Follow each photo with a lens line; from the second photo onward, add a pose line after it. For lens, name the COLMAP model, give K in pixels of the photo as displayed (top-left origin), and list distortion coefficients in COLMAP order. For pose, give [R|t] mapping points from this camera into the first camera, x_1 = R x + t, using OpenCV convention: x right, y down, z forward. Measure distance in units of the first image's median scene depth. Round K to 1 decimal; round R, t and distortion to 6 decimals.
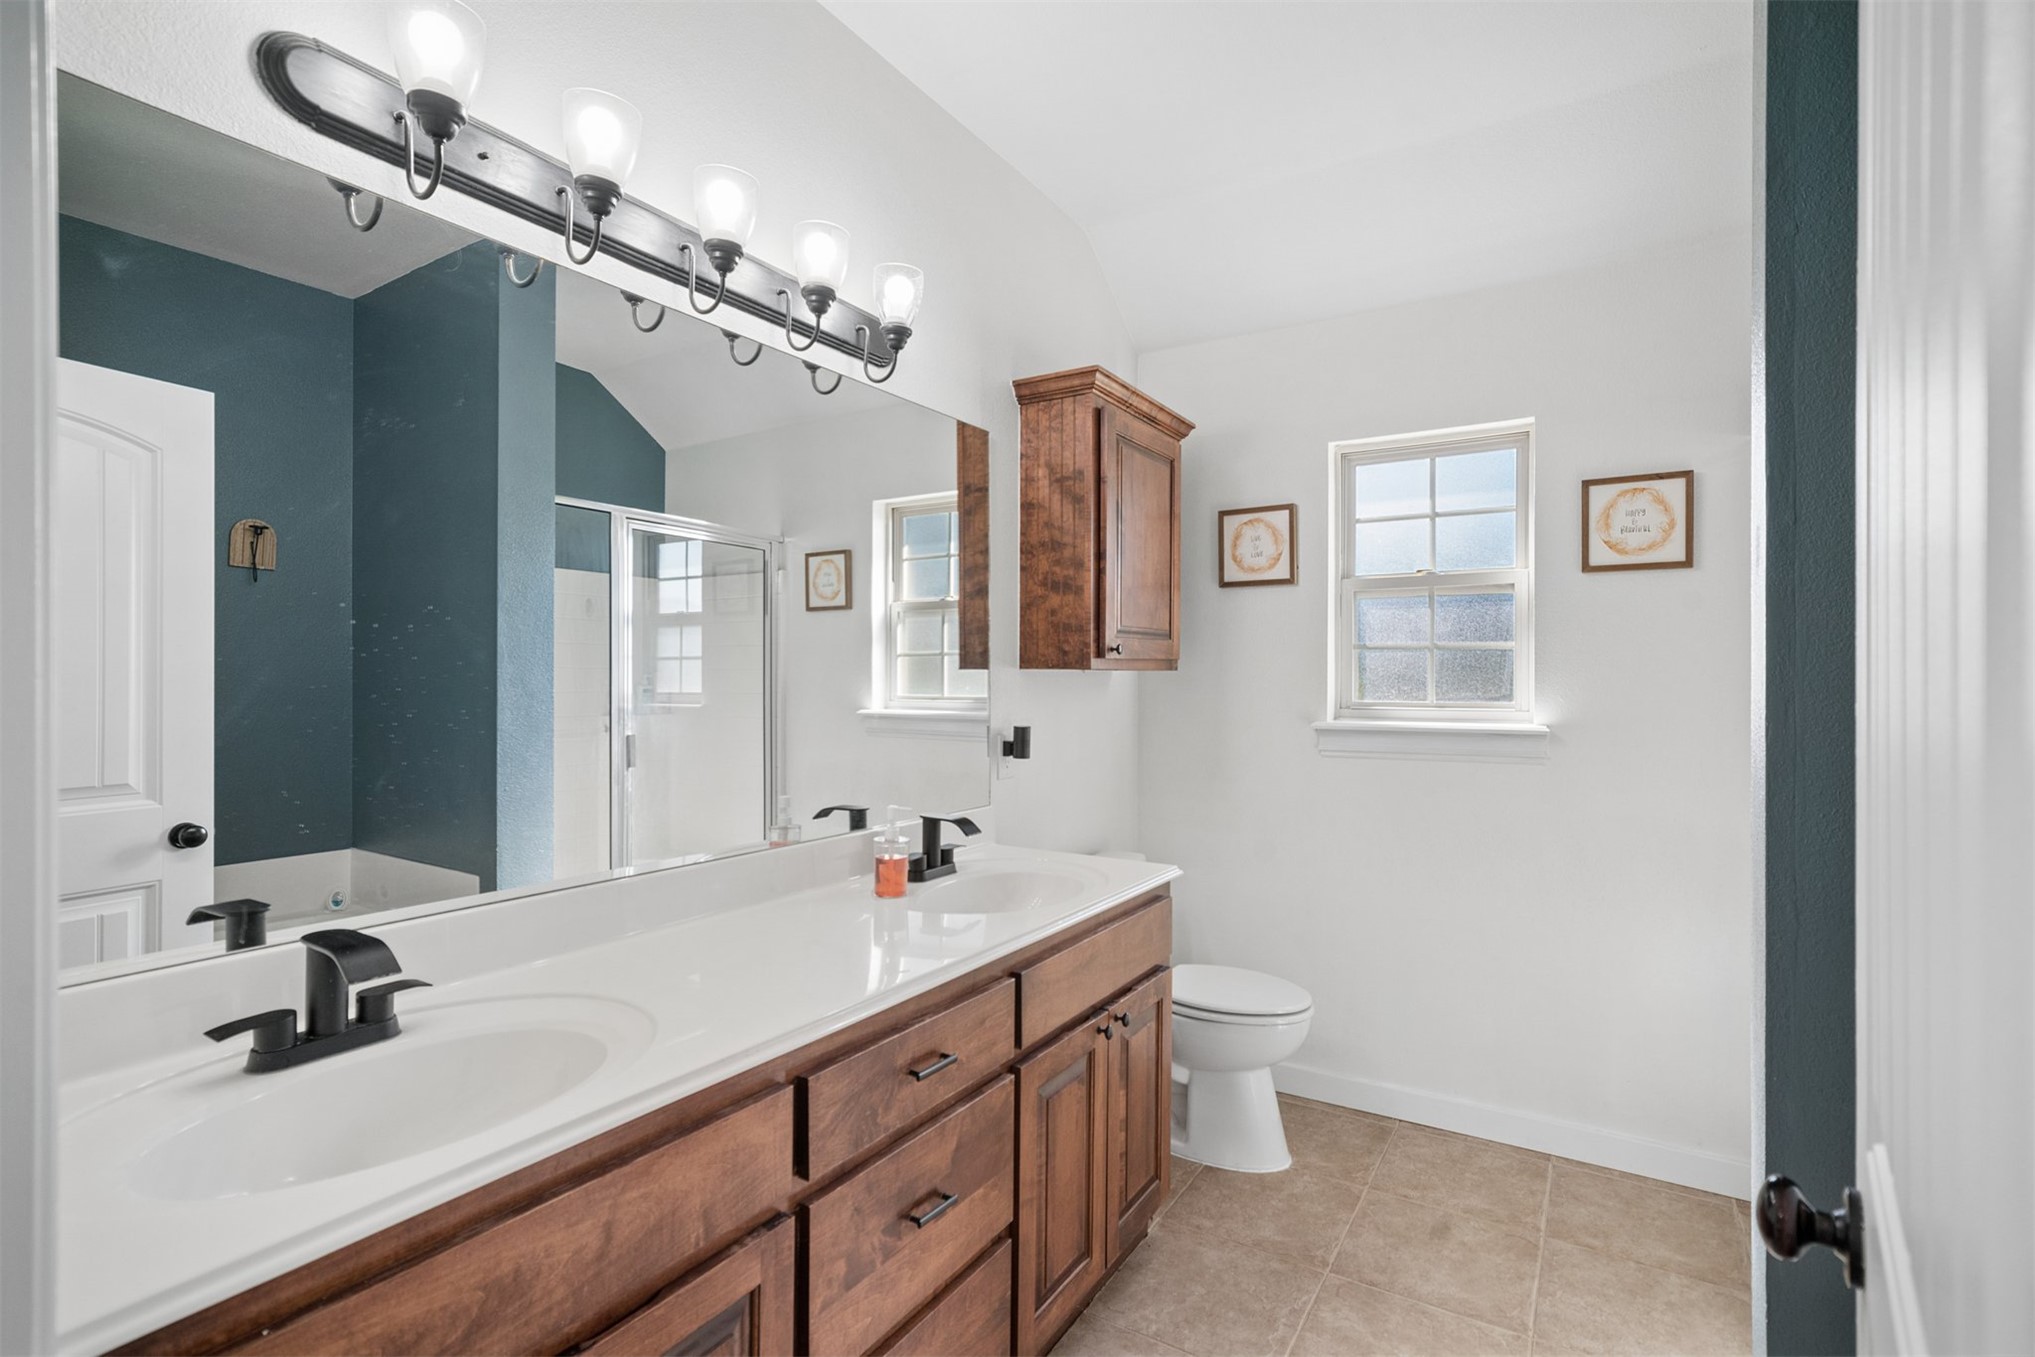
lens RADIAL K [[948.5, 0, 1019.2], [0, 948.5, 679.6], [0, 0, 1]] dist [-0.018144, 0.011850]
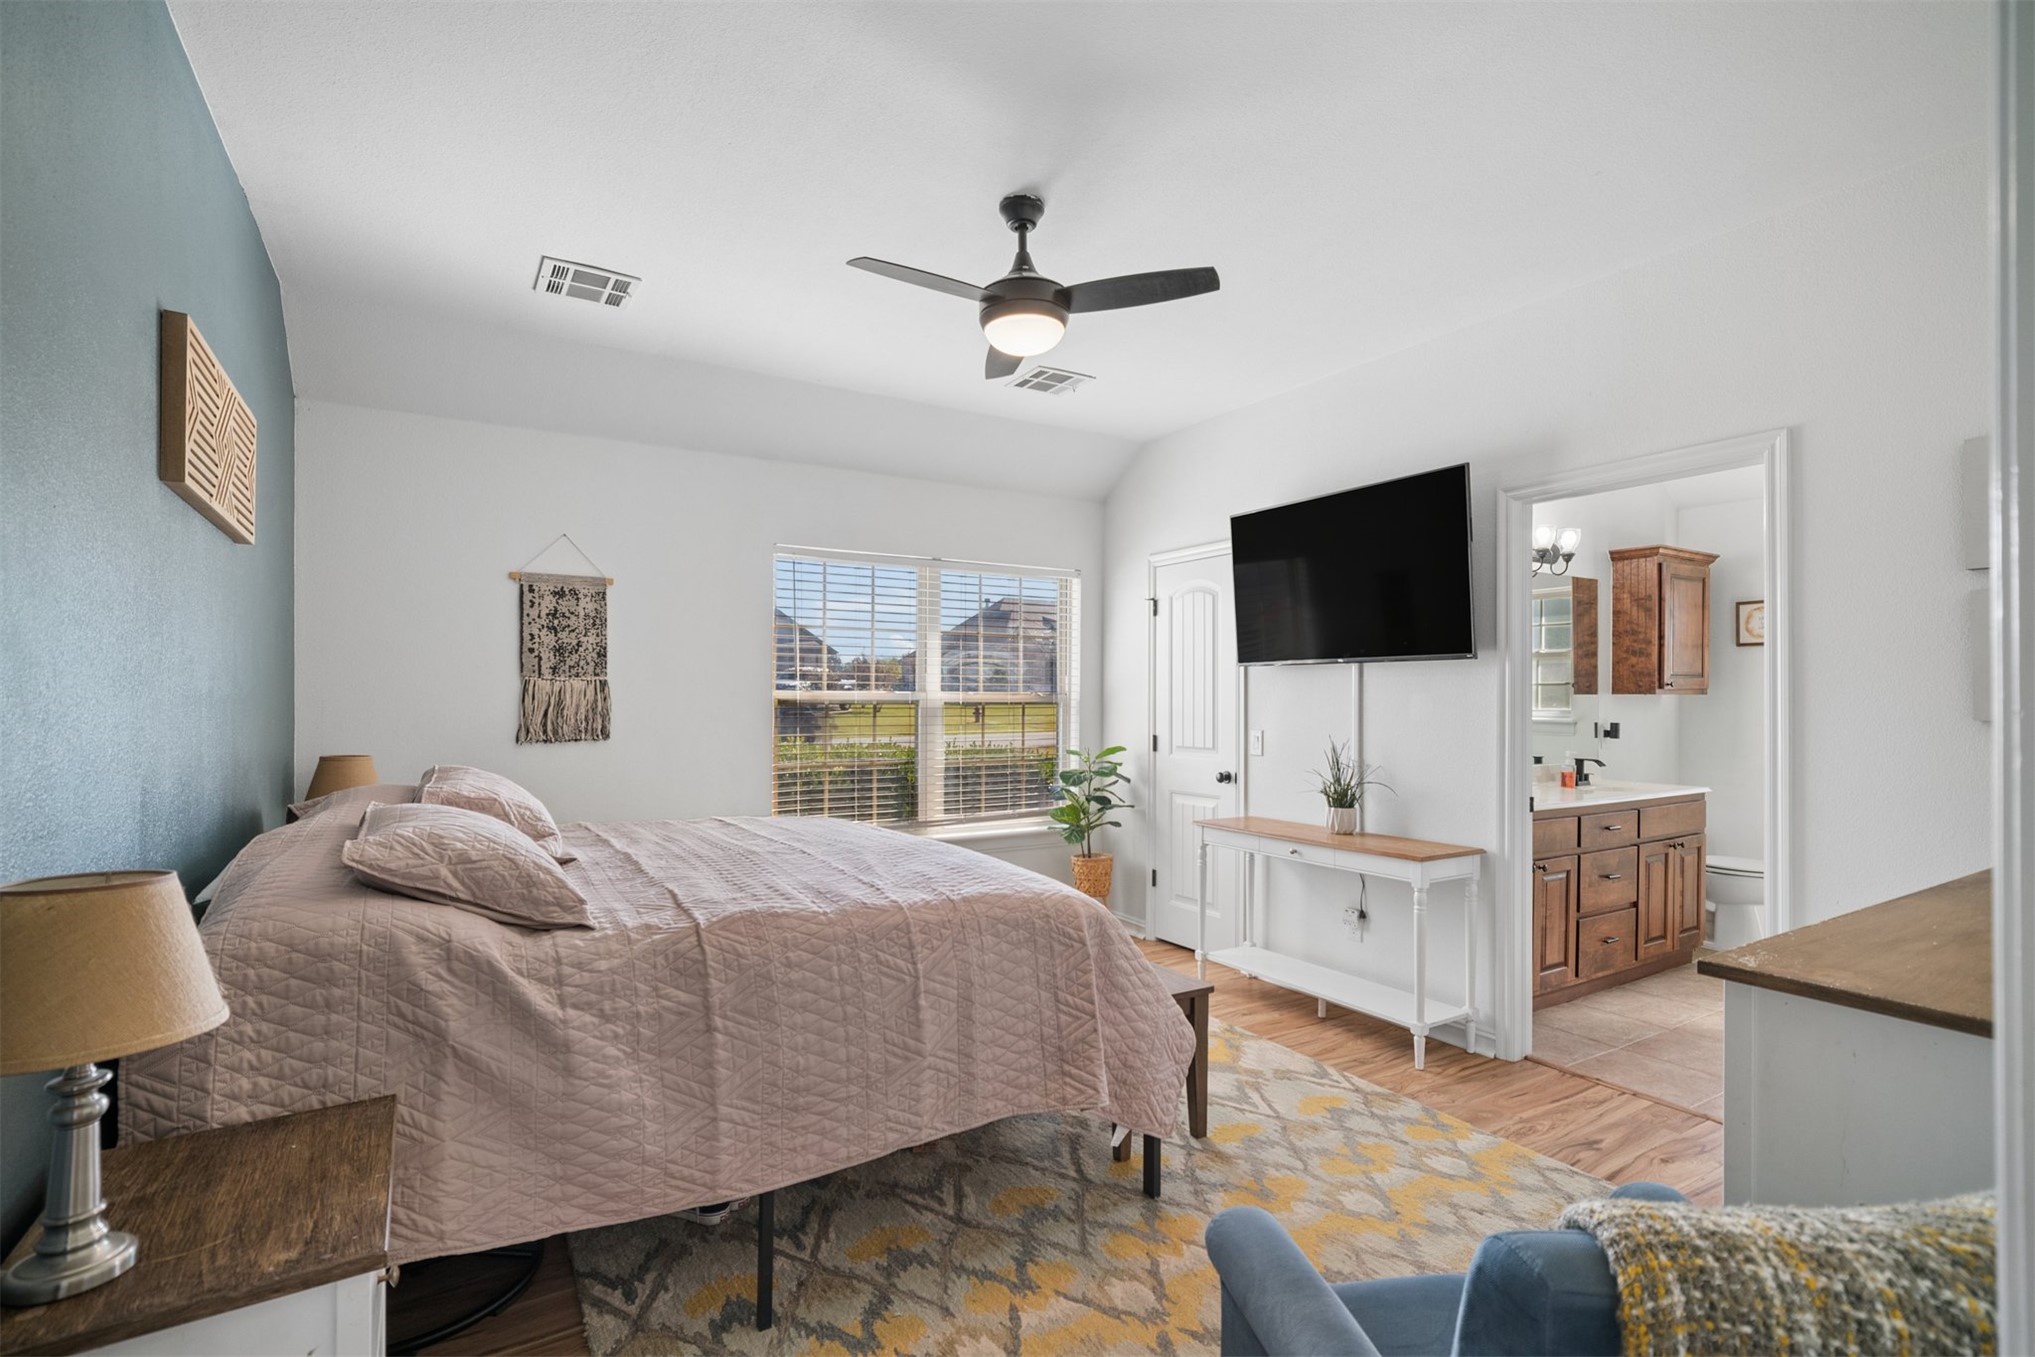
lens RADIAL K [[948.5, 0, 1015.0], [0, 948.5, 693.1], [0, 0, 1]] dist [-0.018144, 0.011850]
pose [[0.897073, 0.001272, -0.441881, -0.253998], [-0.003575, 0.999984, -0.004380, -0.000185], [0.441869, 0.005509, 0.897063, -1.361241]]
